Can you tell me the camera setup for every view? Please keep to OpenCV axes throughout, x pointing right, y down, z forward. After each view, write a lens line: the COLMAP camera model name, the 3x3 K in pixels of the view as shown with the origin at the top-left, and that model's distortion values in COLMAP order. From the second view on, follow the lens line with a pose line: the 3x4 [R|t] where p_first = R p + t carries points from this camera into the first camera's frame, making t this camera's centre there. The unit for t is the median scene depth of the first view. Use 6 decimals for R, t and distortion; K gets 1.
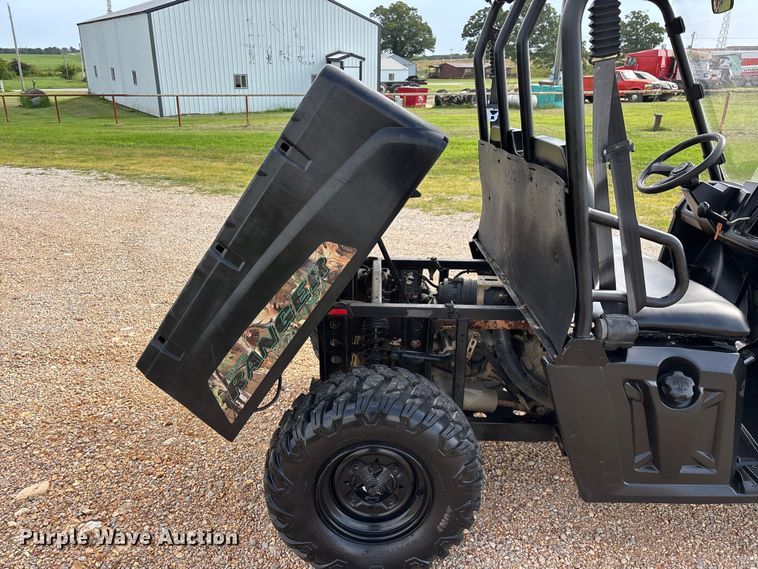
lens RADIAL K [[572.9, 0, 382.6], [0, 572.9, 294.1], [0, 0, 1]] dist [0.048542, -0.053648]
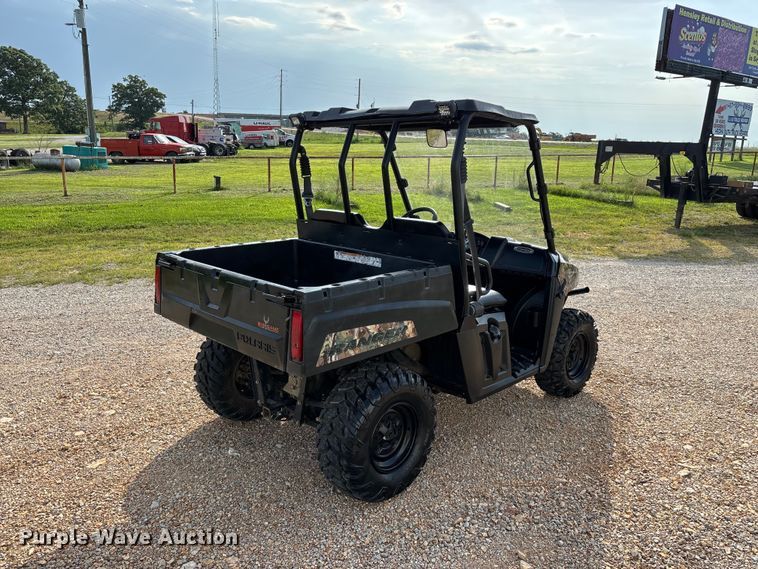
lens RADIAL K [[572.9, 0, 385.0], [0, 572.9, 292.3], [0, 0, 1]] dist [0.048542, -0.053648]
pose [[0.712424, -0.162125, 0.682764, -0.343124], [0.225784, 0.974168, -0.004272, -0.017136], [-0.664435, 0.157200, 0.730626, -0.077671]]
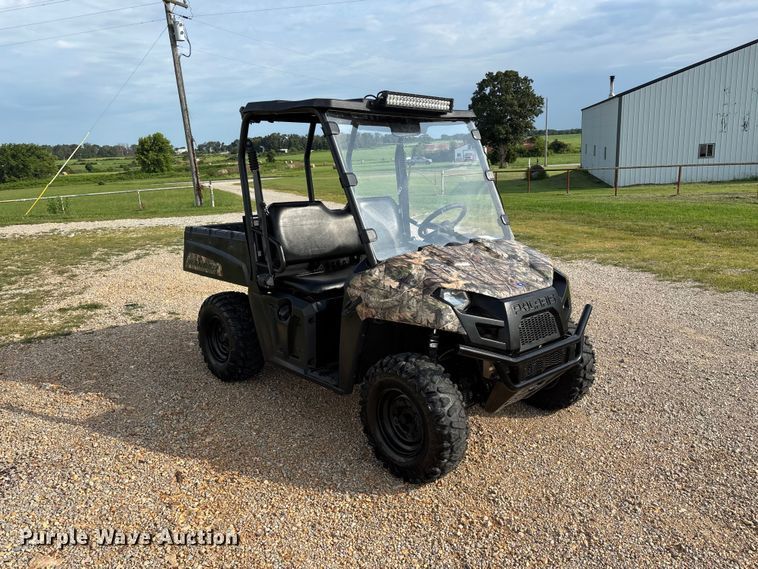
lens RADIAL K [[572.9, 0, 380.2], [0, 572.9, 283.9], [0, 0, 1]] dist [0.048542, -0.053648]
pose [[0.666369, 0.121913, -0.735588, 0.706618], [-0.216179, 0.975757, -0.034119, 0.015797], [0.713596, 0.181755, 0.676569, -0.071769]]
